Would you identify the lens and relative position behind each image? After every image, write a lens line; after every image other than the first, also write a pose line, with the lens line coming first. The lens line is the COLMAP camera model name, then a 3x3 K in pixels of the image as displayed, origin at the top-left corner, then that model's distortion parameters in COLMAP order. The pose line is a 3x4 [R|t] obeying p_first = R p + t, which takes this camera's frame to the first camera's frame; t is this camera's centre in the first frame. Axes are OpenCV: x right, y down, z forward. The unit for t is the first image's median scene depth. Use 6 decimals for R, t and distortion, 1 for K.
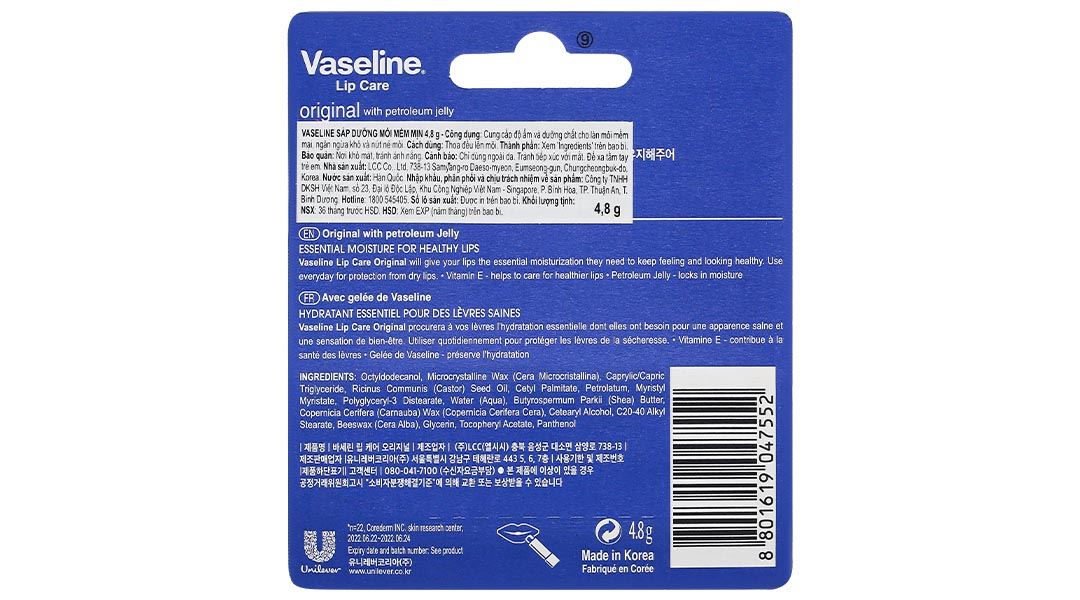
lens RADIAL K [[3347.9, 0, 541.1], [0, 3347.9, 301.8], [0, 0, 1]] dist [-0.093219, 0.000000]
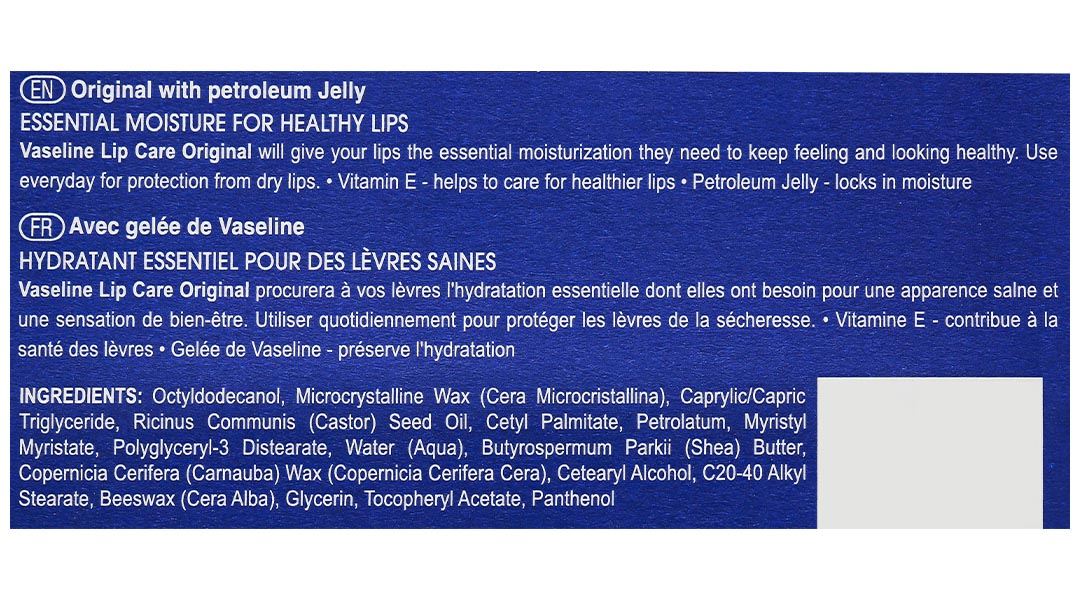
lens RADIAL K [[3347.9, 0, 537.9], [0, 3347.9, 295.8], [0, 0, 1]] dist [-0.093219, 0.000000]
pose [[0.998760, 0.001842, -0.049759, 0.023082], [-0.002304, 0.999955, -0.009229, 0.012592], [0.049740, 0.009332, 0.998719, 0.537391]]
